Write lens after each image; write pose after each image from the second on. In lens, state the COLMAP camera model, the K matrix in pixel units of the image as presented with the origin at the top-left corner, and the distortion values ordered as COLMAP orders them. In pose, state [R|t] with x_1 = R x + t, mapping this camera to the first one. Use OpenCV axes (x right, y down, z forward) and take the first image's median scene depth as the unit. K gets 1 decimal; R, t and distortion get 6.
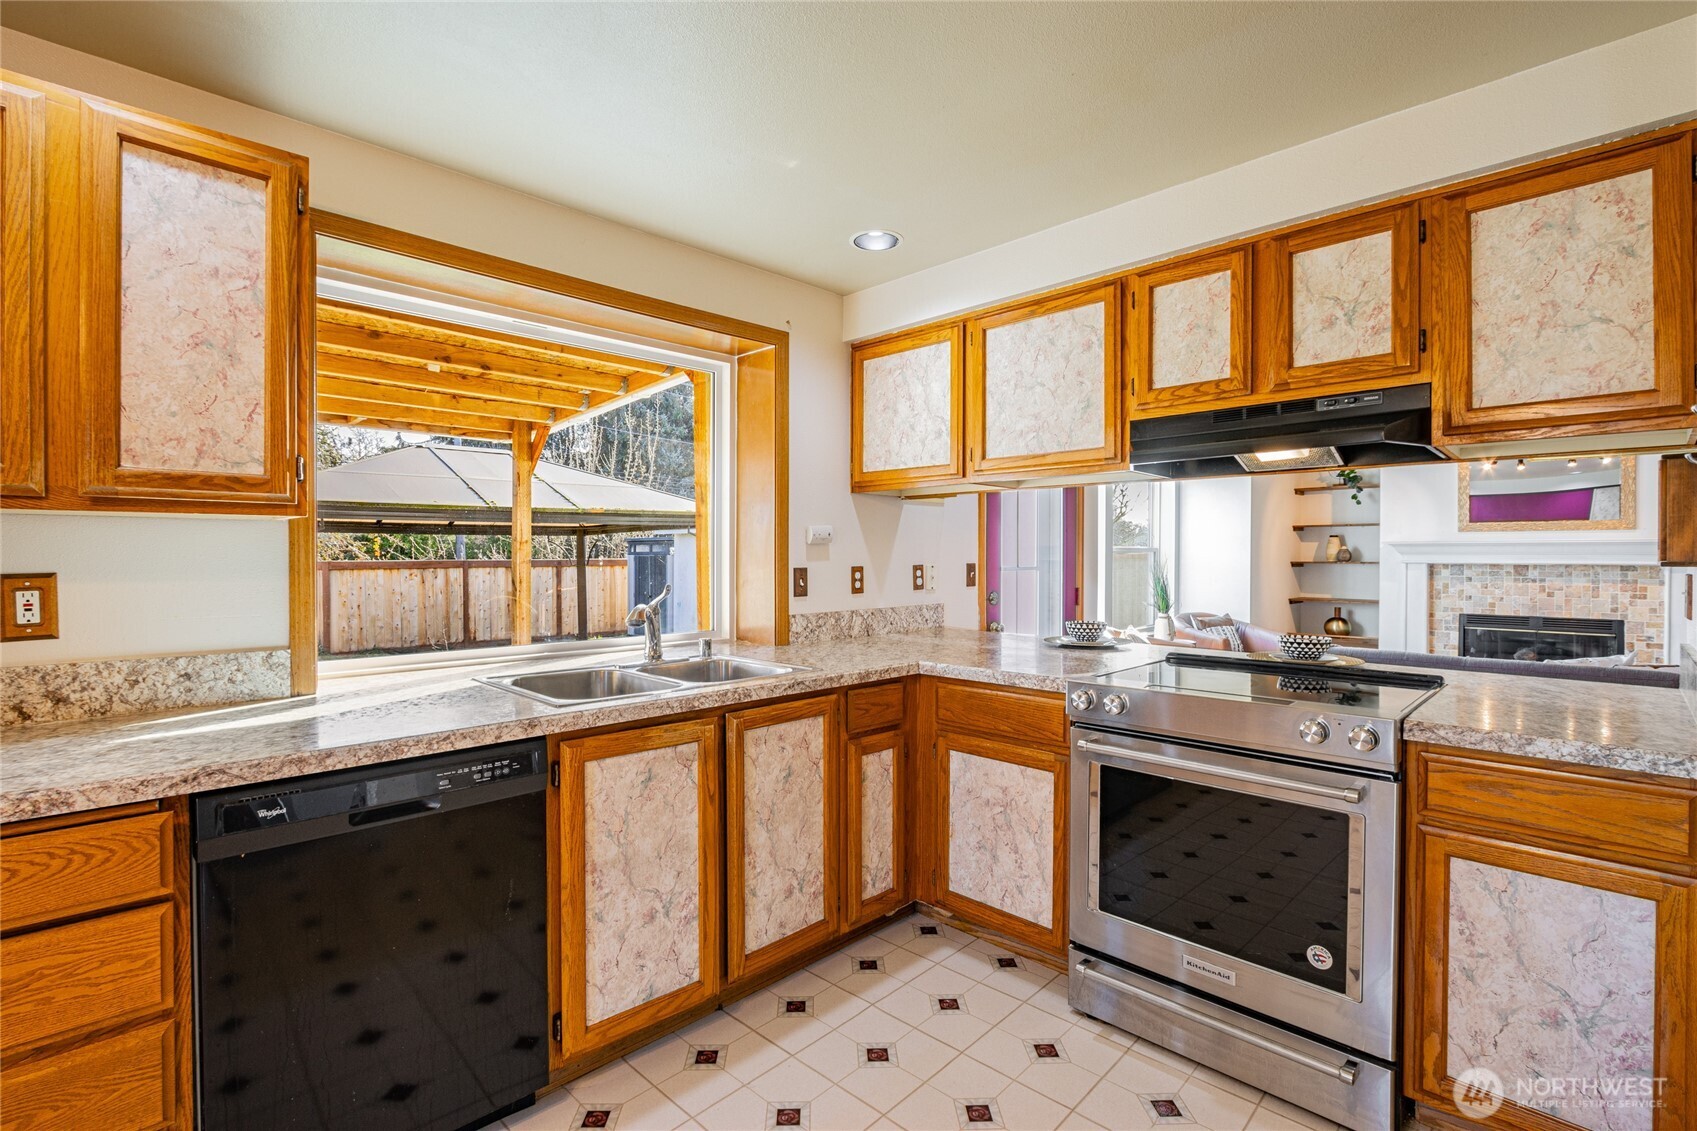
lens RADIAL K [[777.1, 0, 845.7], [0, 777.1, 559.4], [0, 0, 1]] dist [-0.020180, 0.001578]
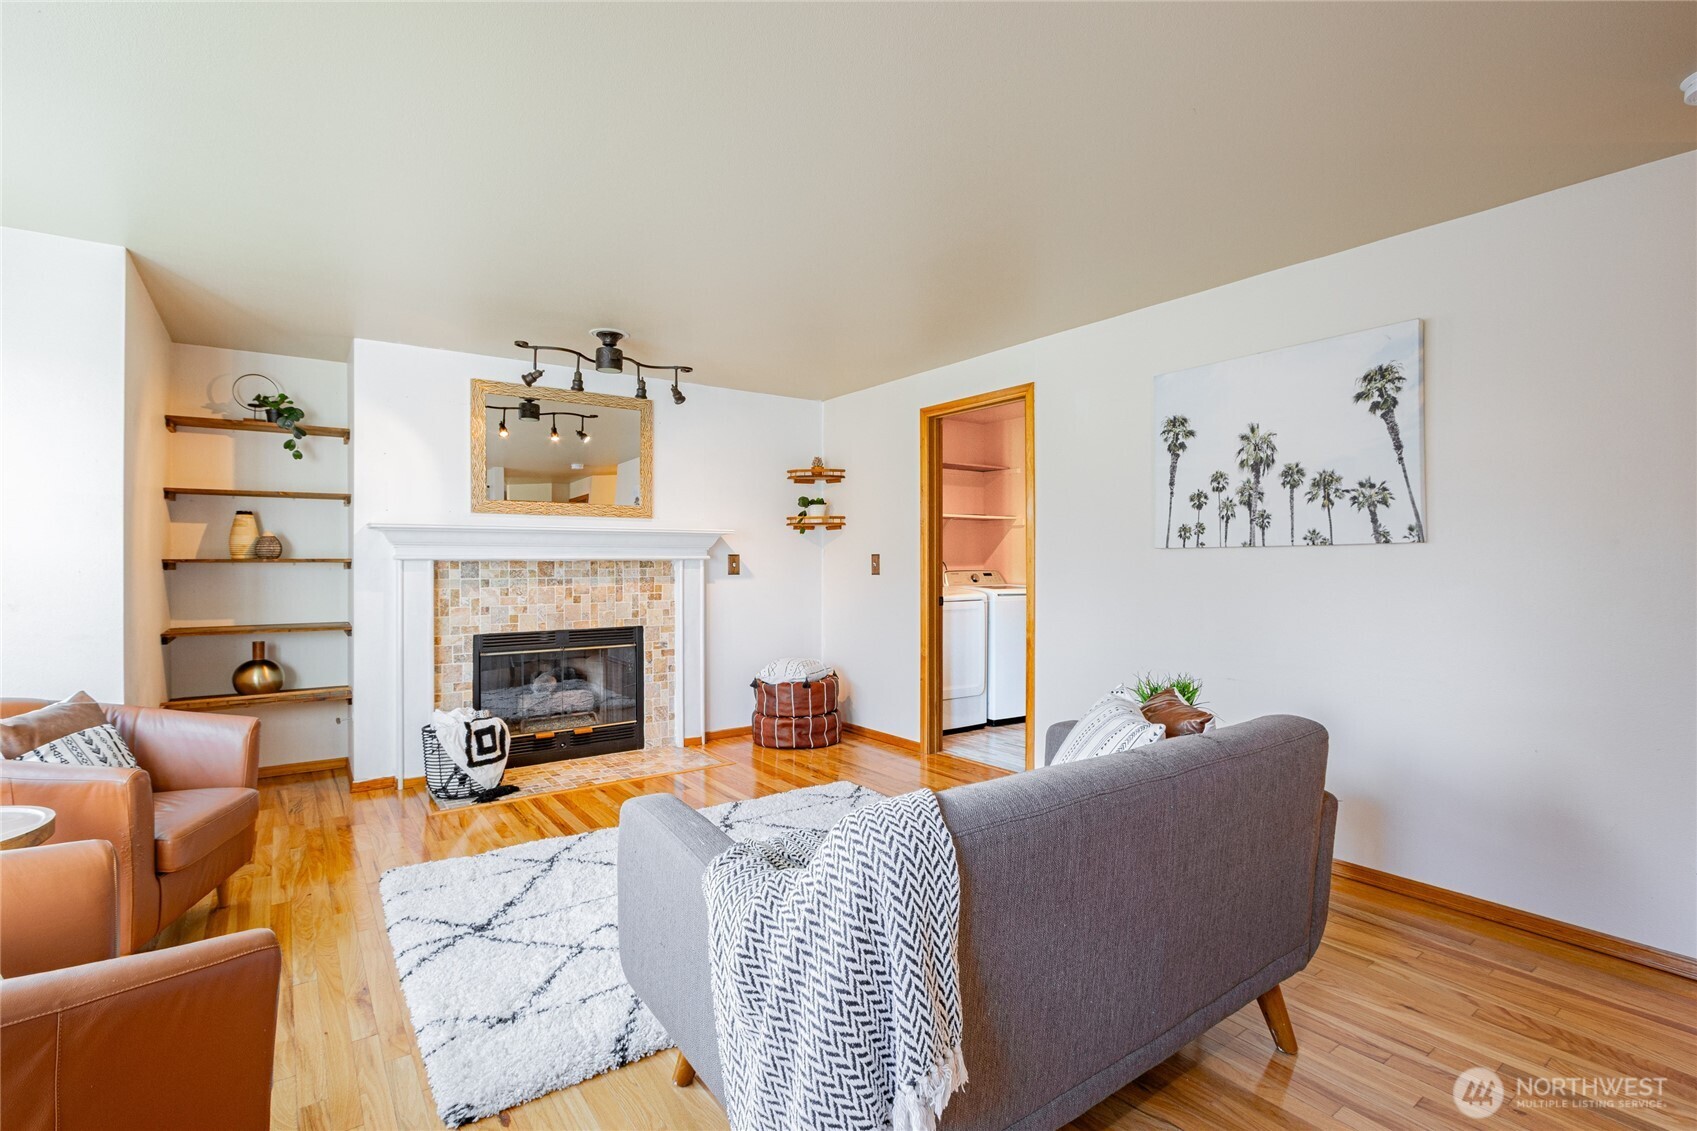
lens RADIAL K [[786.0, 0, 845.6], [0, 786.0, 557.6], [0, 0, 1]] dist [-0.013860, 0.001140]
pose [[0.169366, 0.001183, 0.985552, 0.141780], [0.007052, 0.999972, -0.002412, 0.005636], [-0.985528, 0.007358, 0.169353, 0.438686]]
